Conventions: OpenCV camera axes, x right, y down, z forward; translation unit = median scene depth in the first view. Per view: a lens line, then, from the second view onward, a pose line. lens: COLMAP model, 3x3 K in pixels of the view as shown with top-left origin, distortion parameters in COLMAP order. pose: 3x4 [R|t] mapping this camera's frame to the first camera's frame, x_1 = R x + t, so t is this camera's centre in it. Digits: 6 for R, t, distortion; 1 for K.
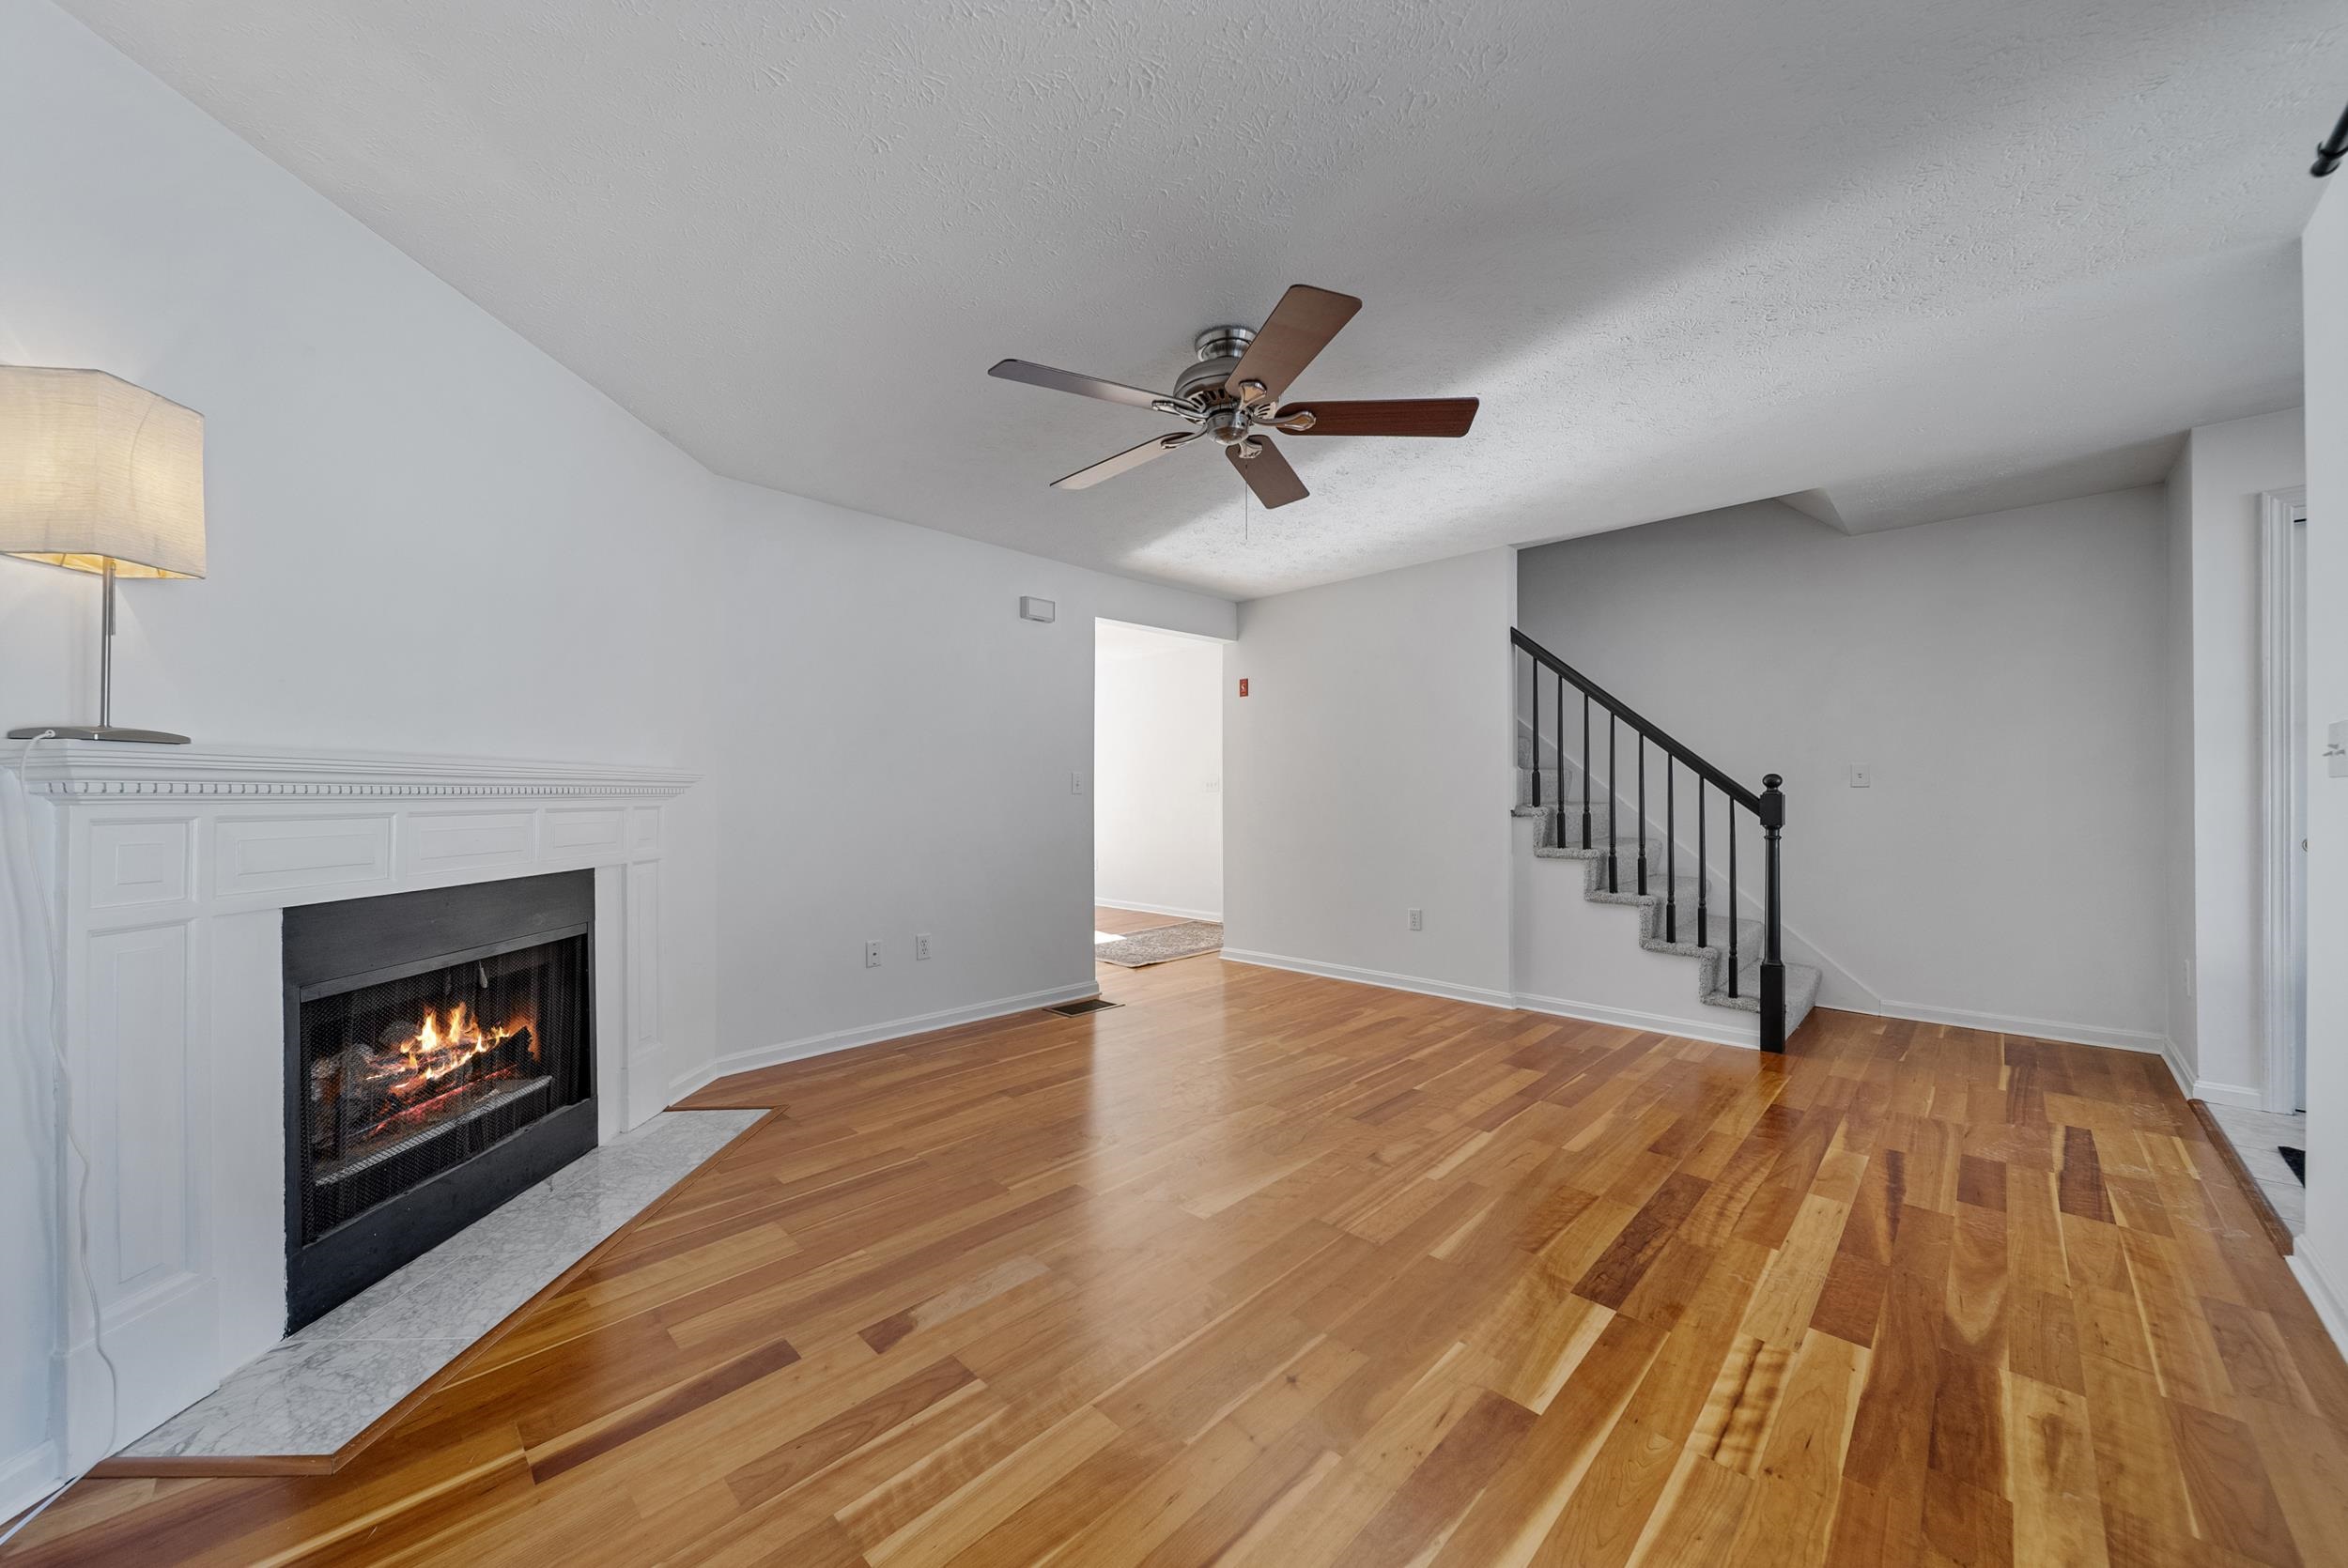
lens RADIAL K [[833.6, 0, 1183.0], [0, 833.6, 794.0], [0, 0, 1]] dist [0.002337, -0.002103]
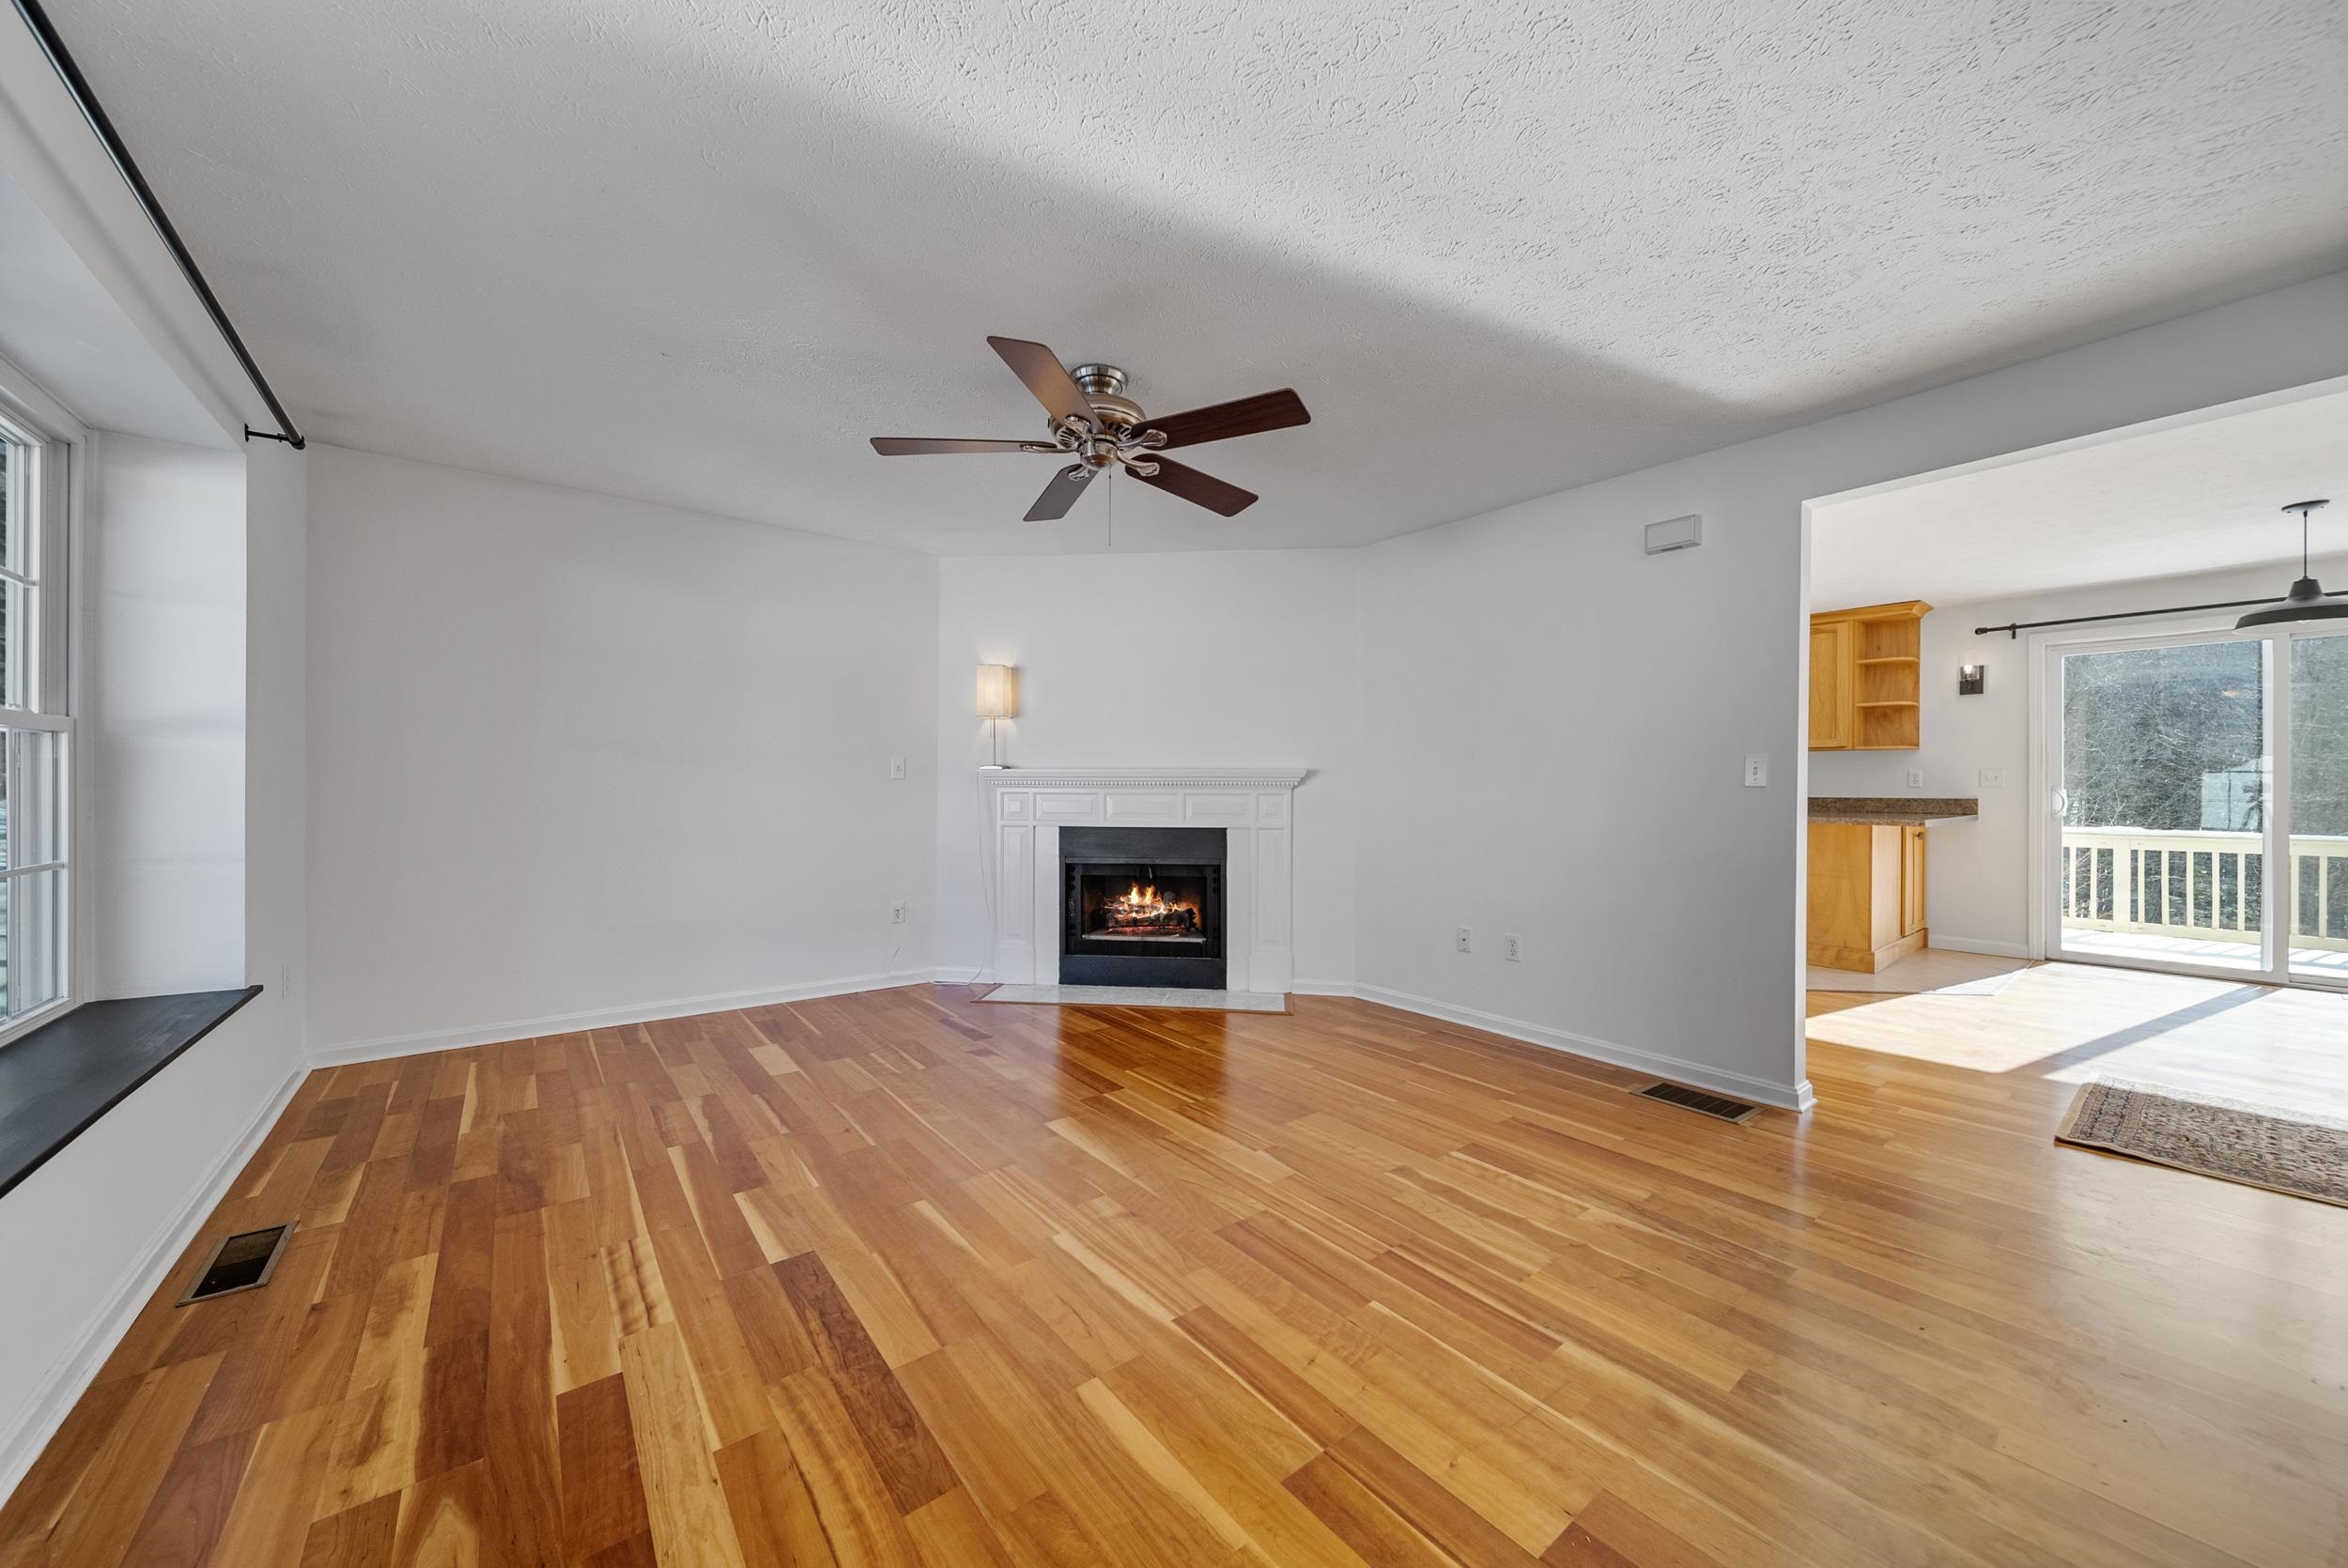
lens RADIAL K [[833.6, 0, 1175.6], [0, 833.6, 787.9], [0, 0, 1]] dist [0.002337, -0.002103]
pose [[-0.128315, 0.002274, -0.991731, 1.055480], [-0.003784, 0.999989, 0.002783, -0.000311], [0.991726, 0.004110, -0.128305, 1.149465]]
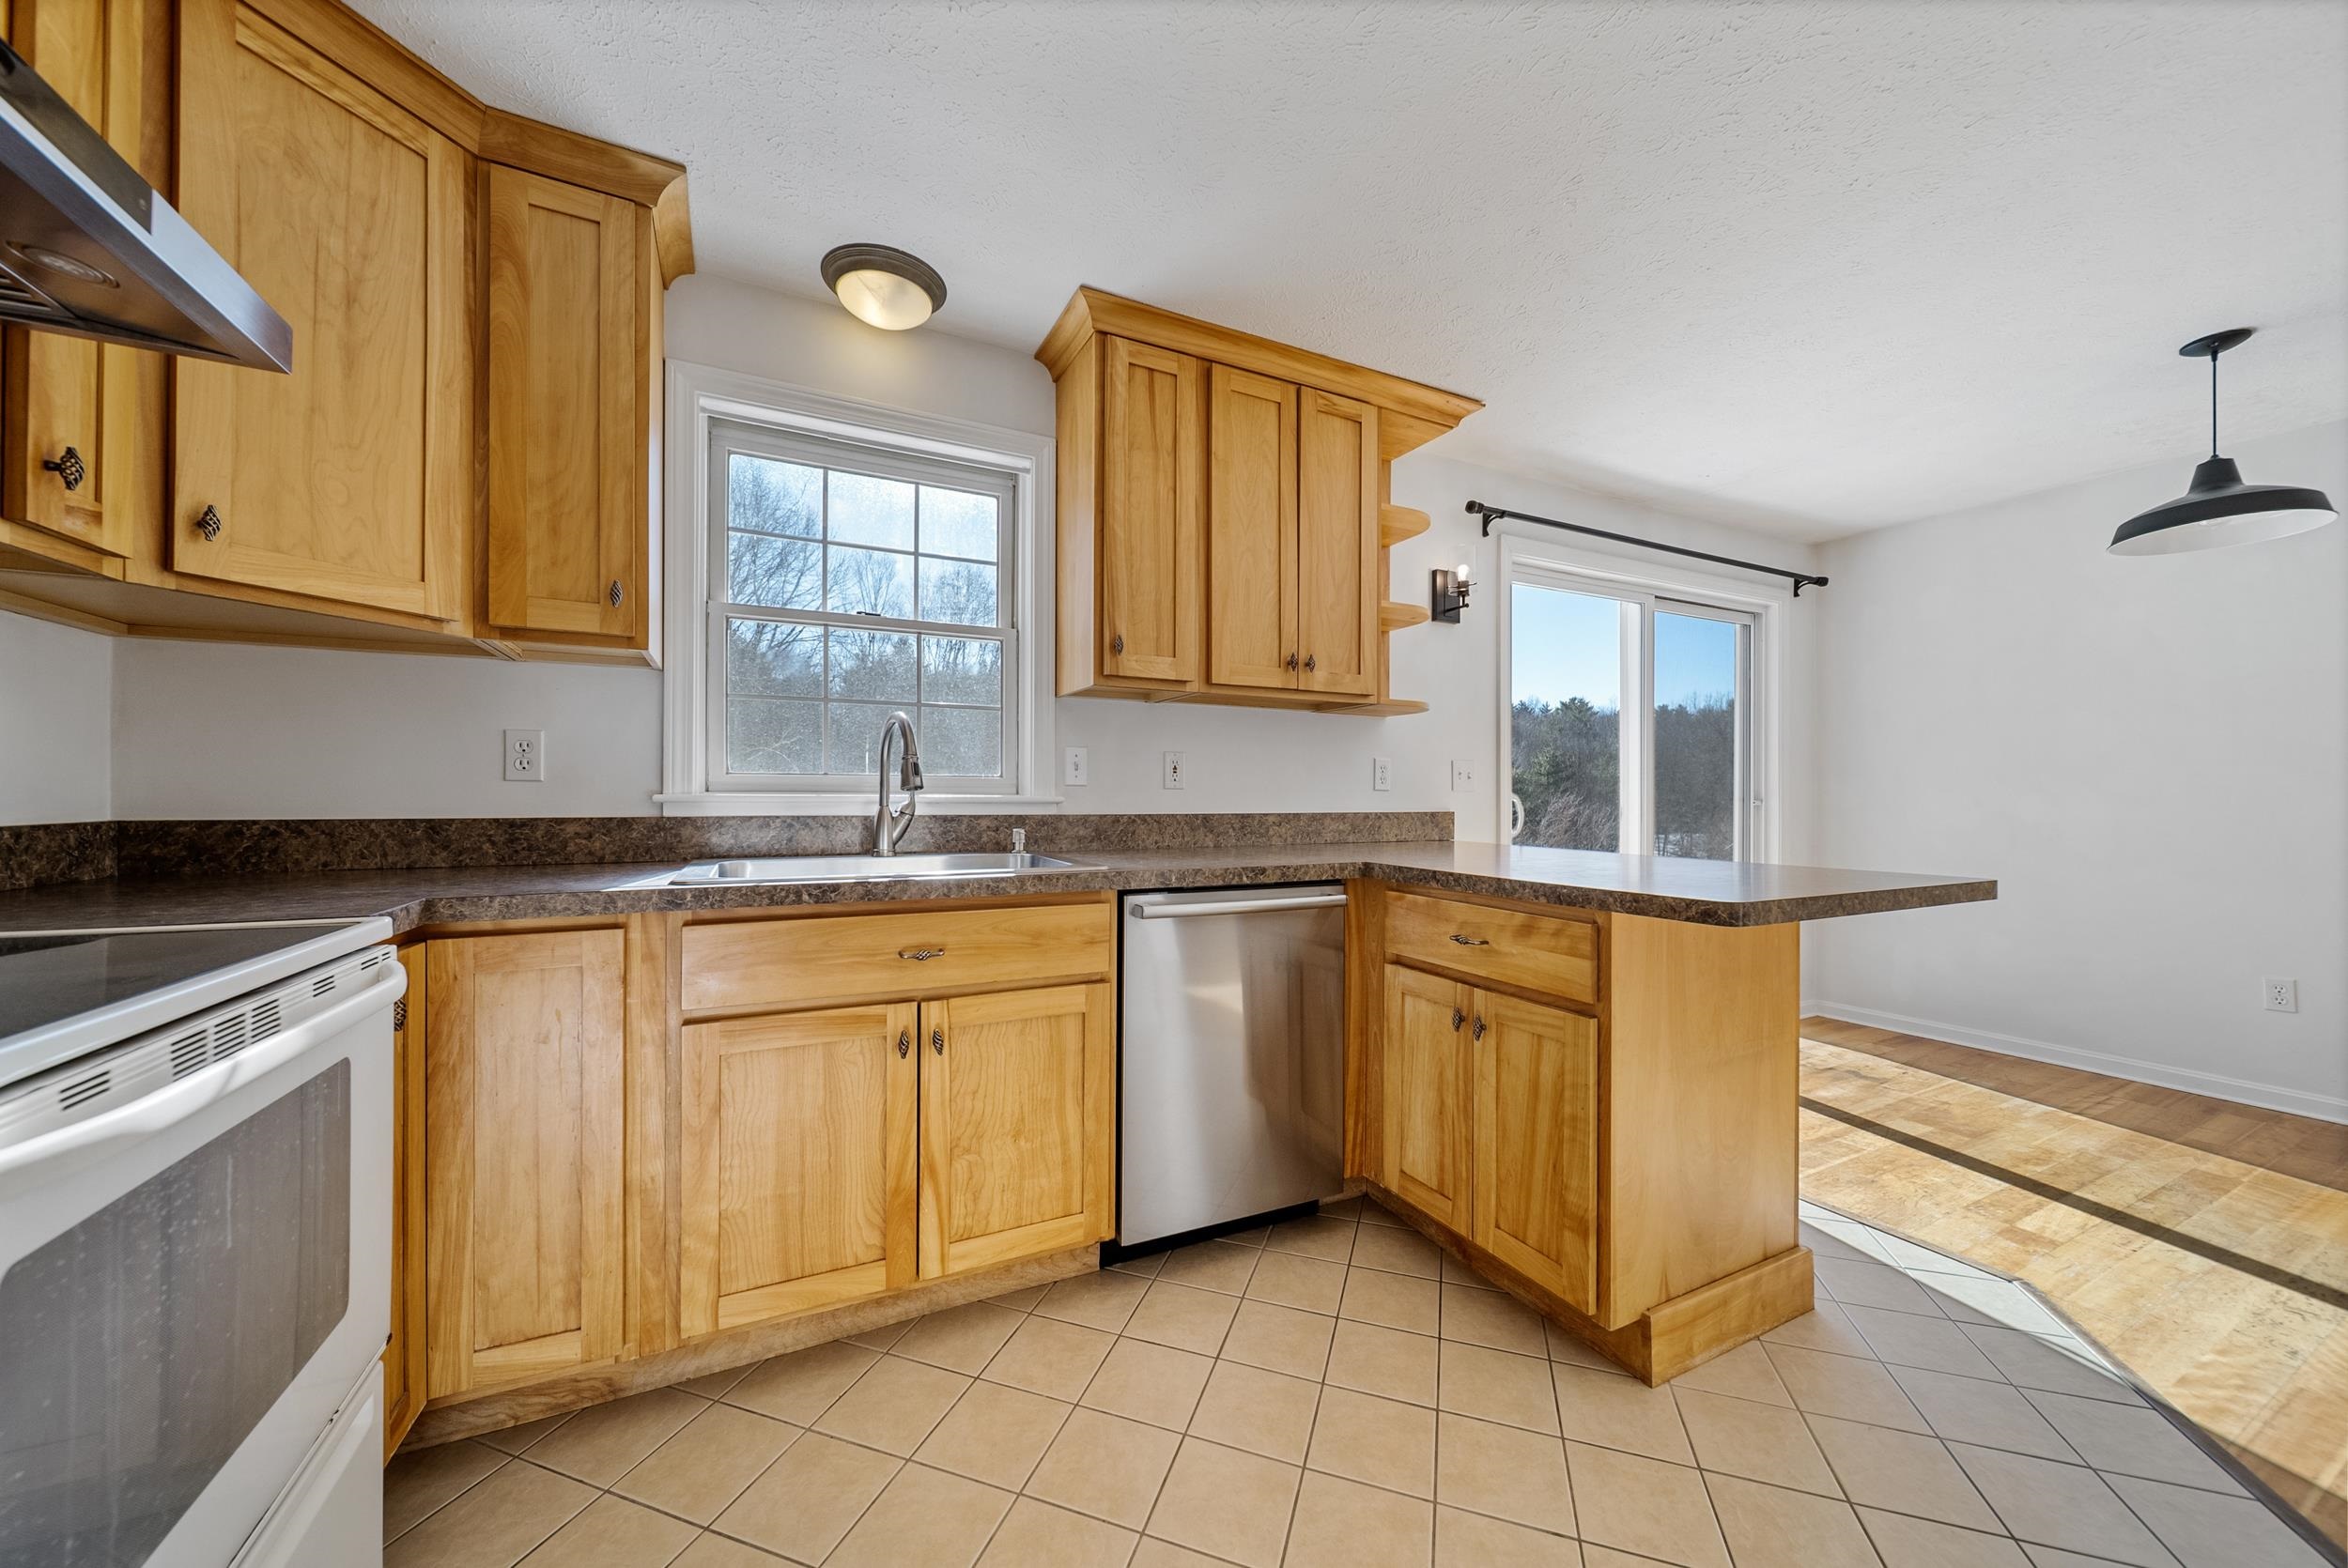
lens RADIAL K [[833.6, 0, 1176.9], [0, 833.6, 794.9], [0, 0, 1]] dist [0.002337, -0.002103]
pose [[0.944206, 0.004187, -0.329329, -1.380284], [-0.004646, 0.999989, -0.000607, 0.004039], [0.329322, 0.002103, 0.944215, 1.685385]]
